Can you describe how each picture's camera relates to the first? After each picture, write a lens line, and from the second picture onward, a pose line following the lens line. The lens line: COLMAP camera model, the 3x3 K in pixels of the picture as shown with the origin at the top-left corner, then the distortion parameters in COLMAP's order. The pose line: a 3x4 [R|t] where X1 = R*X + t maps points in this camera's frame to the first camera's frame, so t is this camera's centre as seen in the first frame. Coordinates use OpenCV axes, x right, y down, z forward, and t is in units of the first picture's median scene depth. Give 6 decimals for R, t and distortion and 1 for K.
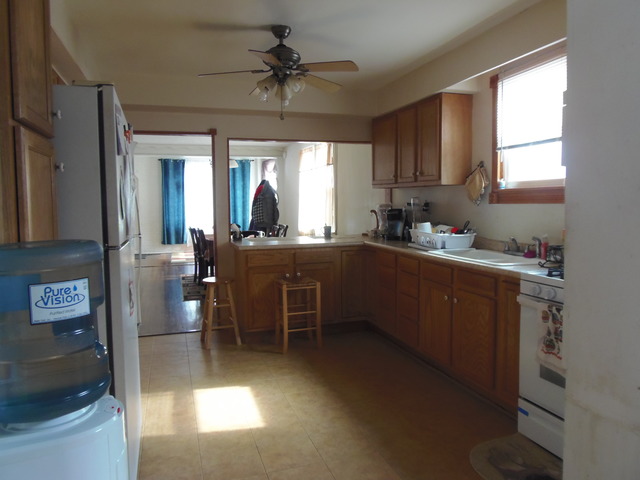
lens RADIAL K [[449.9, 0, 320.0], [0, 449.9, 240.0], [0, 0, 1]] dist [-0.022204, 0.004748]
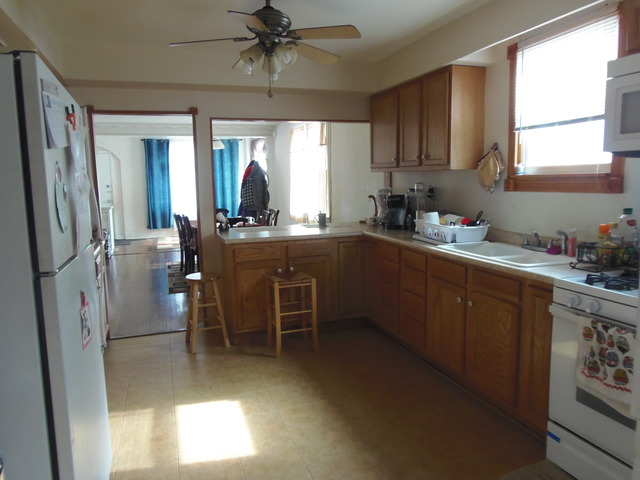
lens RADIAL K [[449.9, 0, 320.0], [0, 449.9, 240.0], [0, 0, 1]] dist [-0.022204, 0.004748]
pose [[0.999751, -0.011758, 0.018984, -0.007980], [0.010810, 0.998726, 0.049297, -0.030788], [-0.019540, -0.049079, 0.998604, 0.107717]]
